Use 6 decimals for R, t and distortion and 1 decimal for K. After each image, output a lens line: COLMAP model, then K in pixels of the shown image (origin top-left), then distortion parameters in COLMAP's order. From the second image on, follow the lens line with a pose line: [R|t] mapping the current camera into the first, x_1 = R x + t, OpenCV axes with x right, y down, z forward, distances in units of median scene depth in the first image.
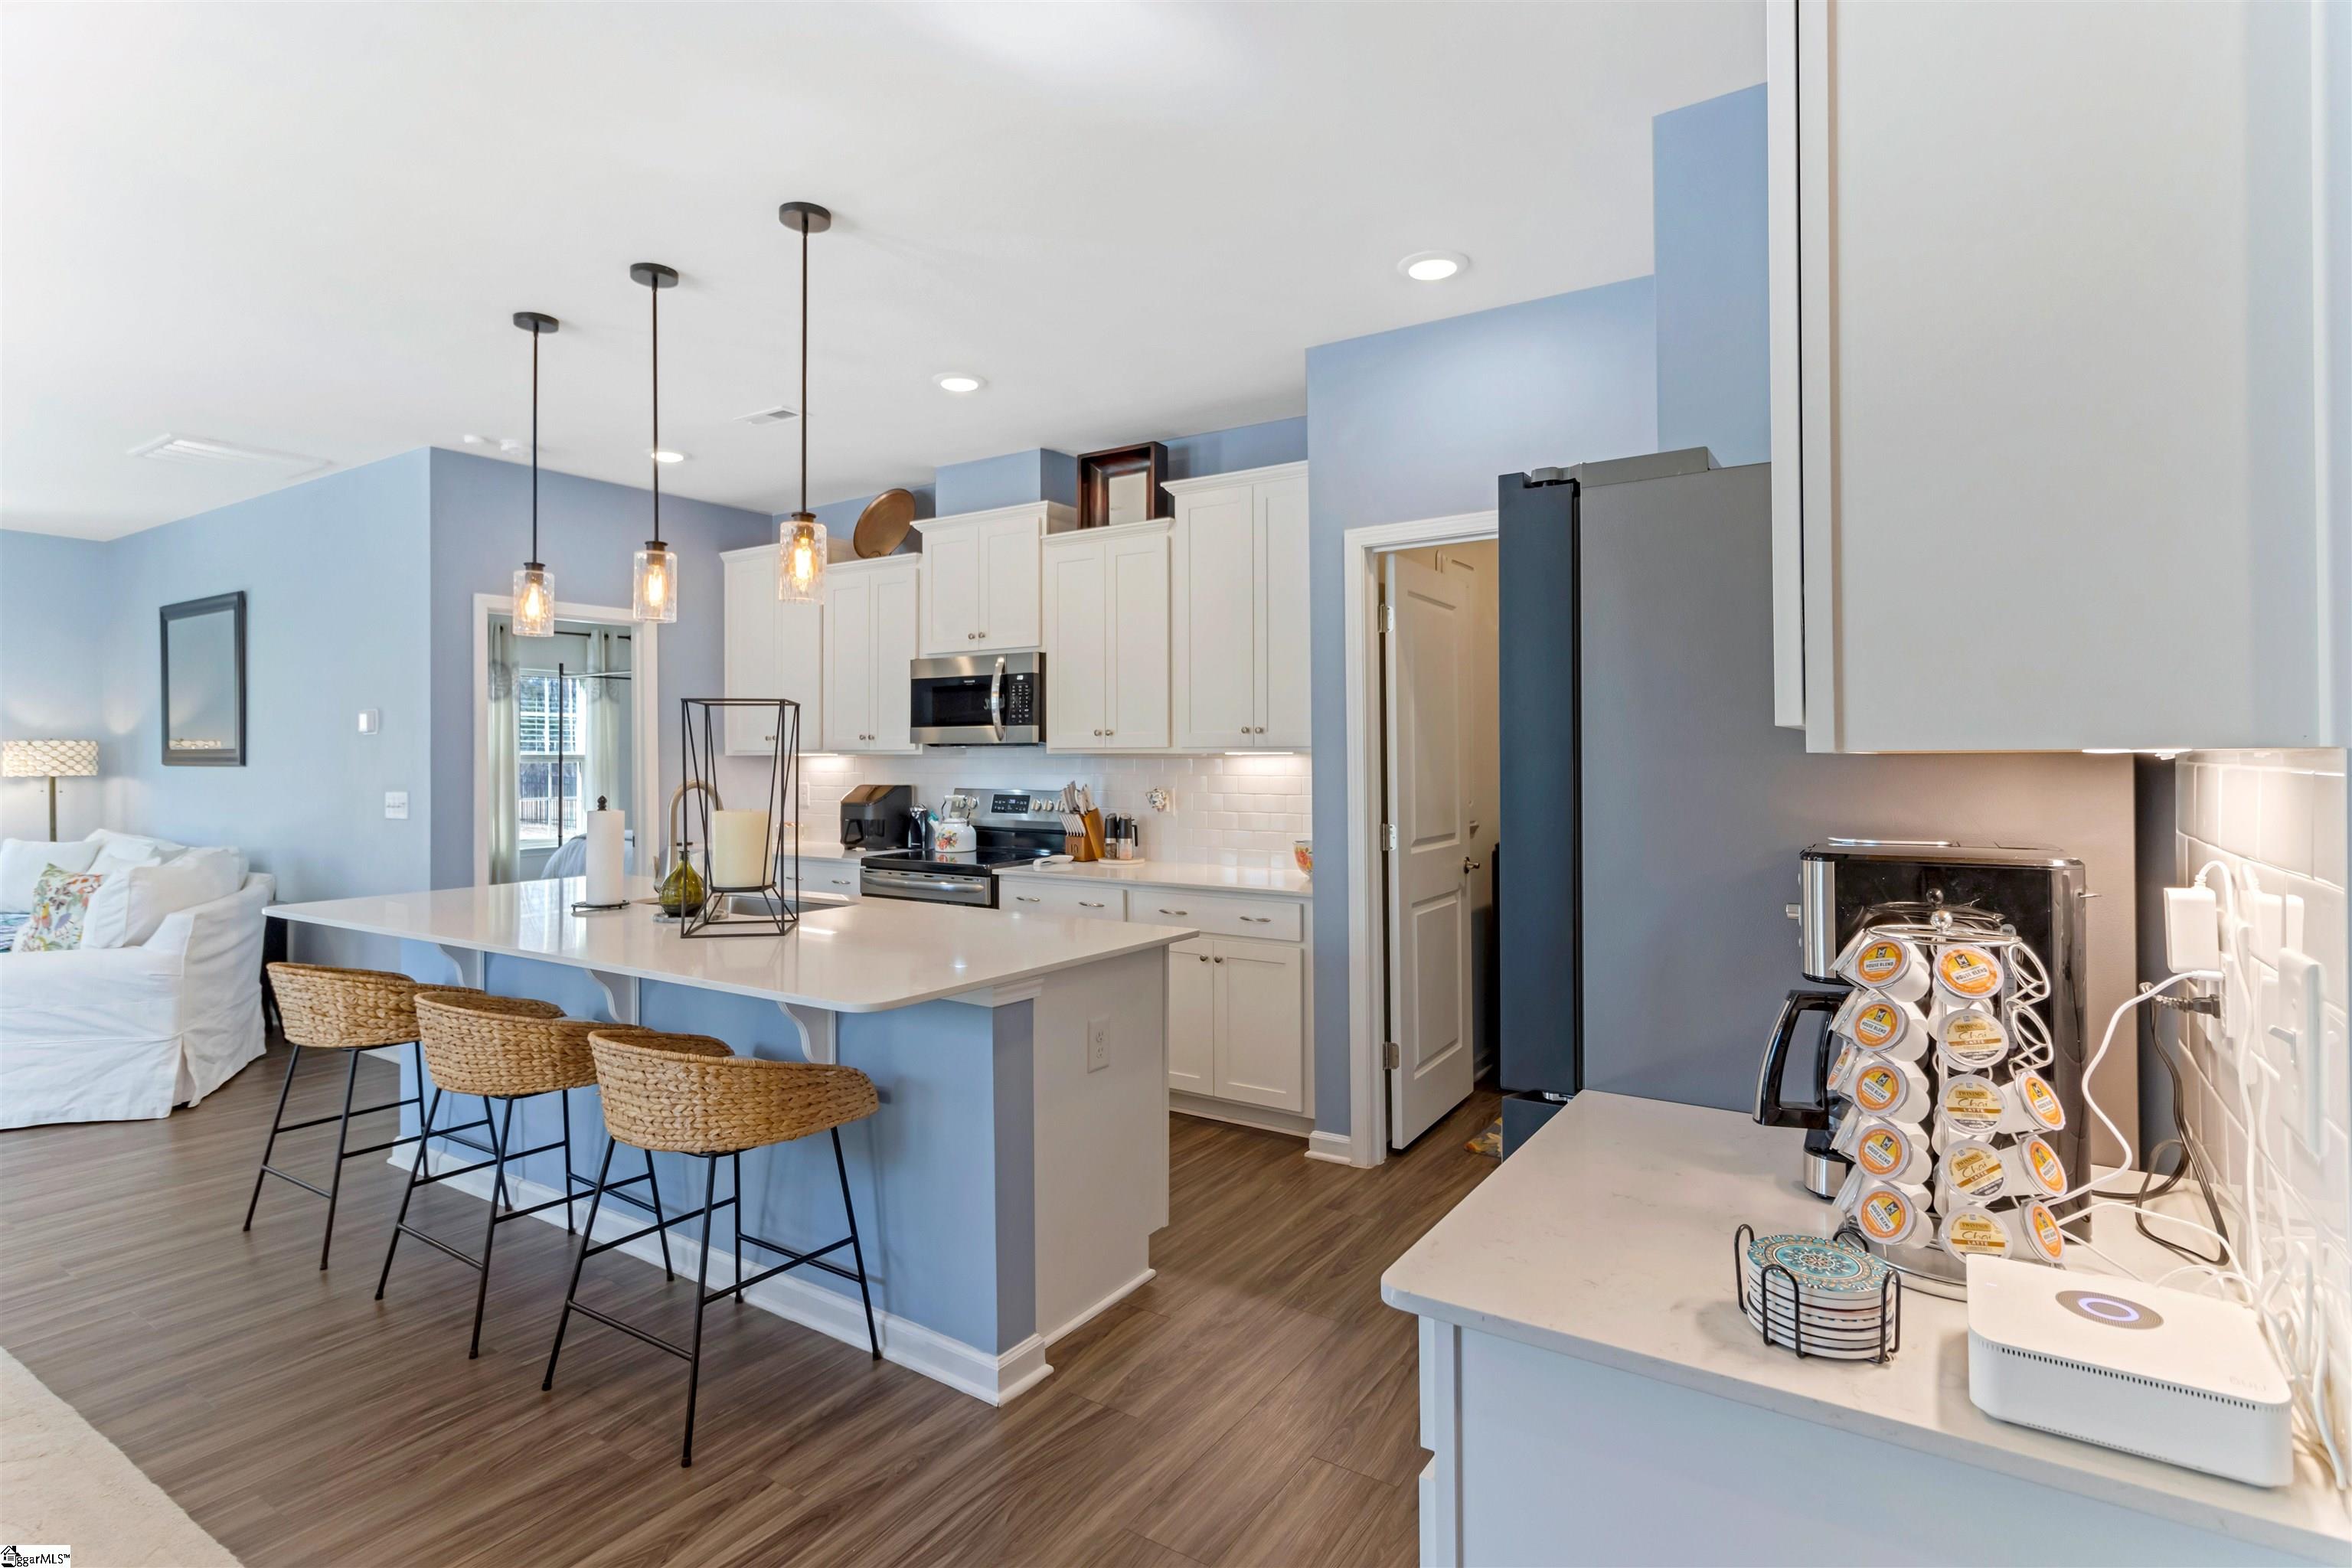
lens RADIAL K [[1161.9, 0, 1159.8], [0, 1161.9, 774.0], [0, 0, 1]] dist [-0.002052, 0.001707]
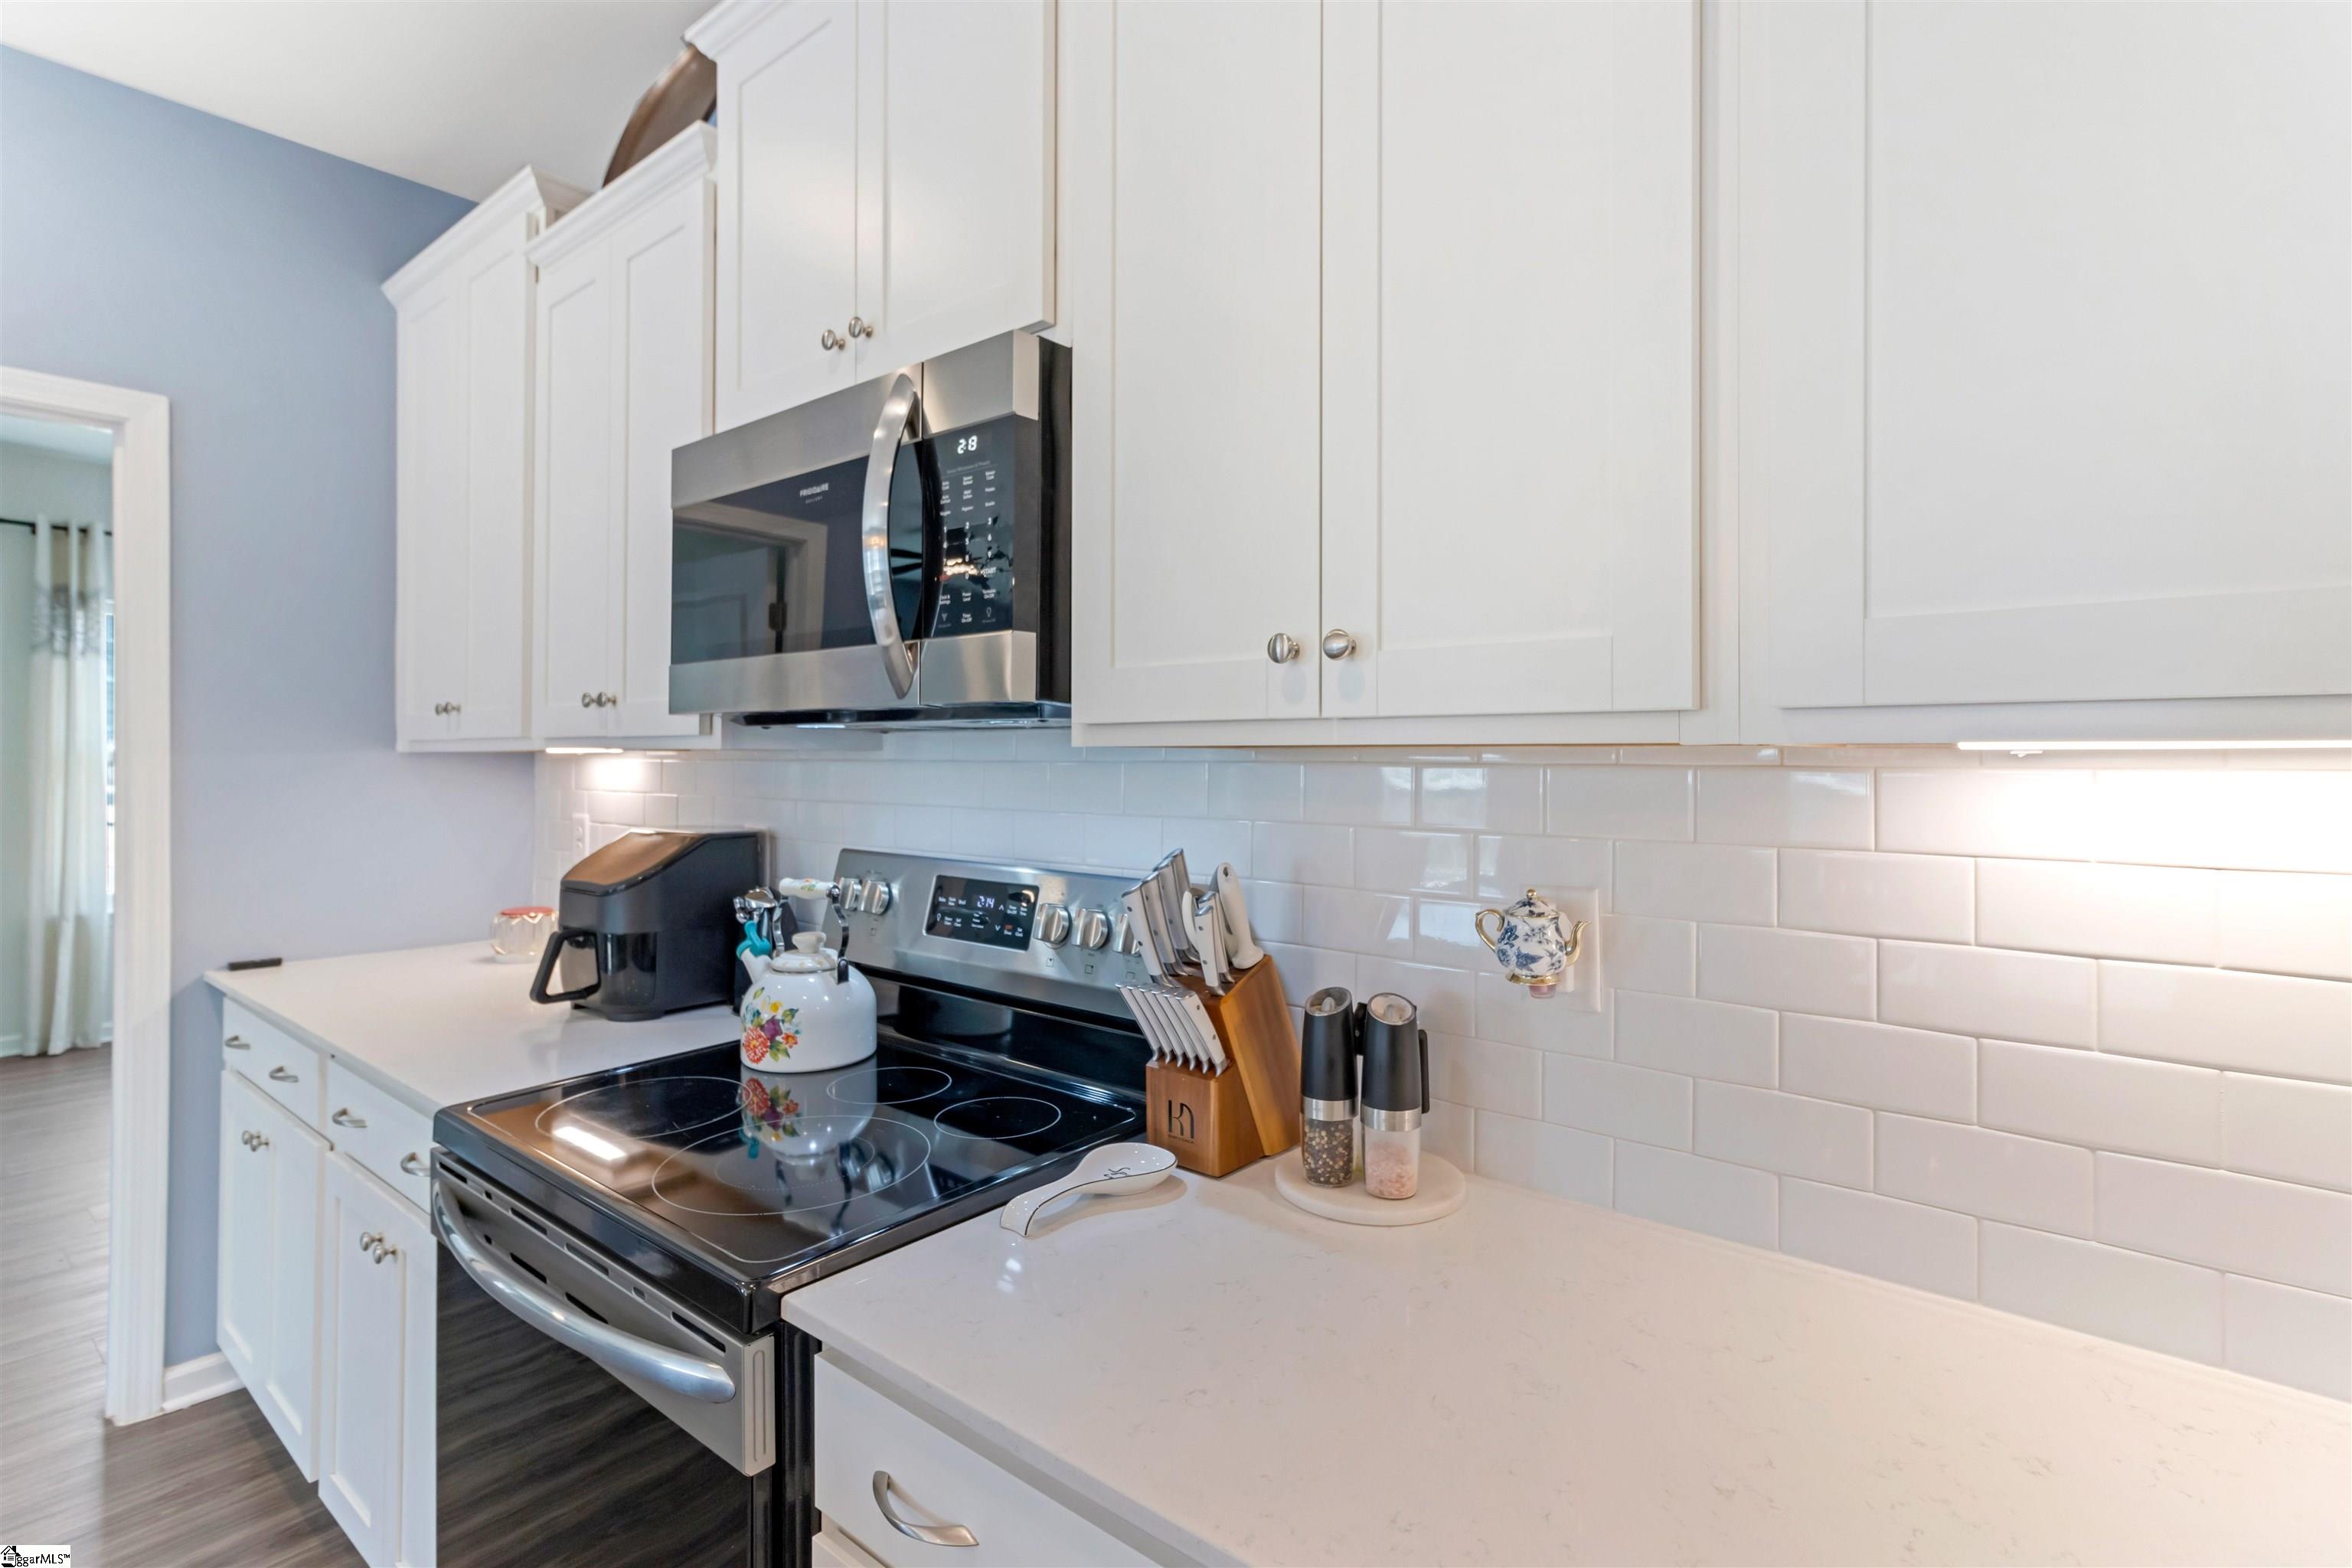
lens RADIAL K [[1161.9, 0, 1168.0], [0, 1161.9, 787.5], [0, 0, 1]] dist [-0.002052, 0.001707]
pose [[0.993450, 0.005398, -0.114139, -0.047529], [-0.003897, 0.999903, 0.013372, -0.012098], [0.114200, -0.012839, 0.993375, 0.746213]]
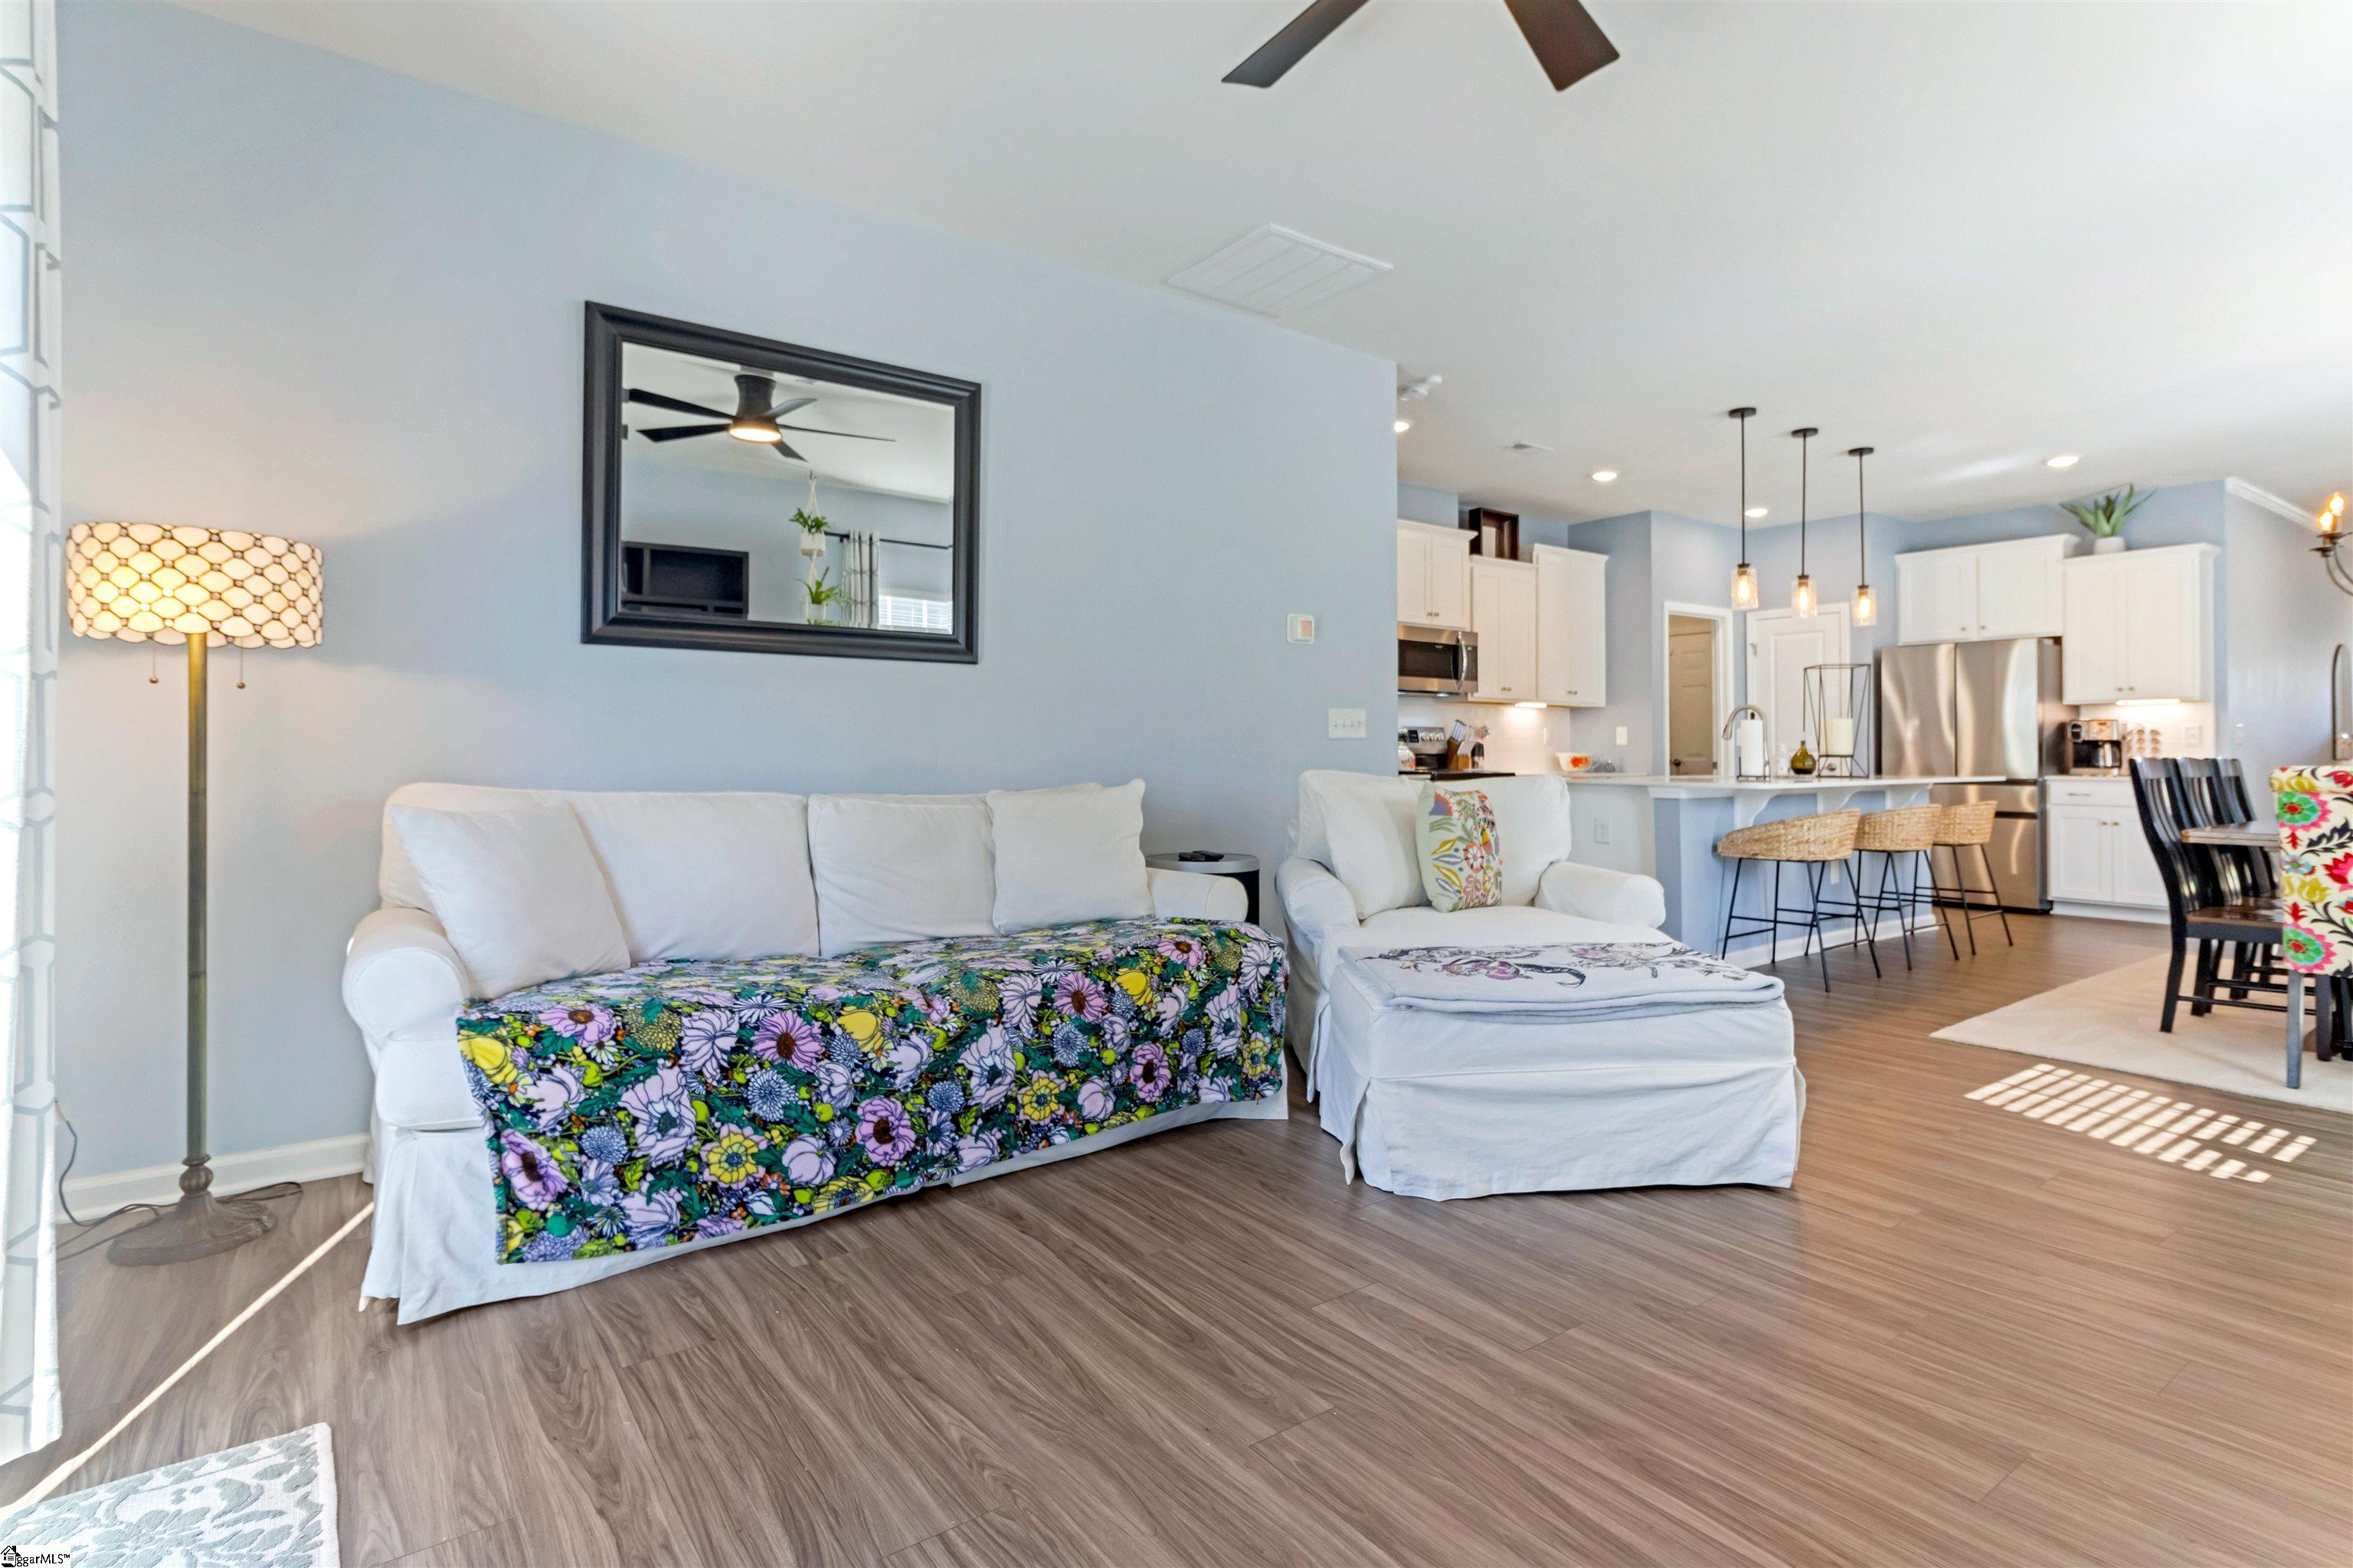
lens RADIAL K [[1162.4, 0, 1166.7], [0, 1162.4, 744.5], [0, 0, 1]] dist [-0.002052, 0.001707]
pose [[0.353037, 0.007222, 0.935581, -1.613297], [0.004106, 0.999949, -0.009268, 0.050153], [-0.935600, 0.007113, 0.352989, 0.832622]]
